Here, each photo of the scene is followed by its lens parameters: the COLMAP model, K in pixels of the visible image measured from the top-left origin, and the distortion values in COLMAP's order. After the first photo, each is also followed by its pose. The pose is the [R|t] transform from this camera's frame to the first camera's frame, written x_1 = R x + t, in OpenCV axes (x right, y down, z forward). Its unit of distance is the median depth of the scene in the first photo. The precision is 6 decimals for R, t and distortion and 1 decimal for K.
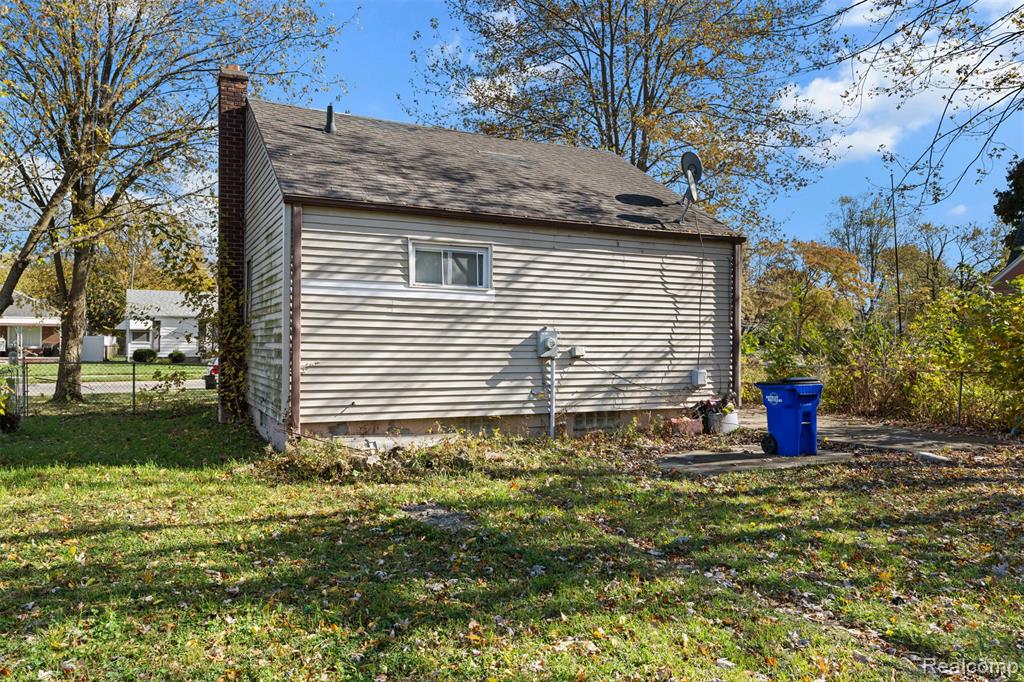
lens RADIAL K [[752.1, 0, 512.0], [0, 752.1, 340.6], [0, 0, 1]] dist [-0.009482, -0.001181]
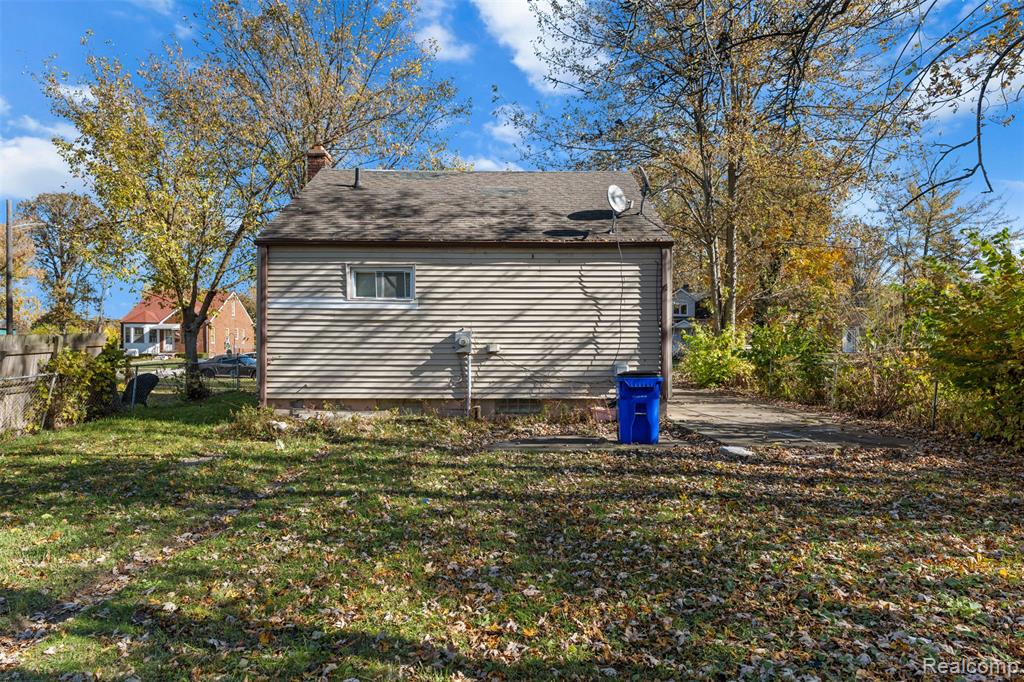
lens RADIAL K [[640.5, 0, 512.1], [0, 640.5, 344.6], [0, 0, 1]] dist [0.002507, 0.000174]
pose [[0.899055, -0.006539, -0.437787, 0.580564], [0.007045, 0.999975, -0.000467, 0.009707], [0.437779, -0.002665, 0.899079, 0.093553]]
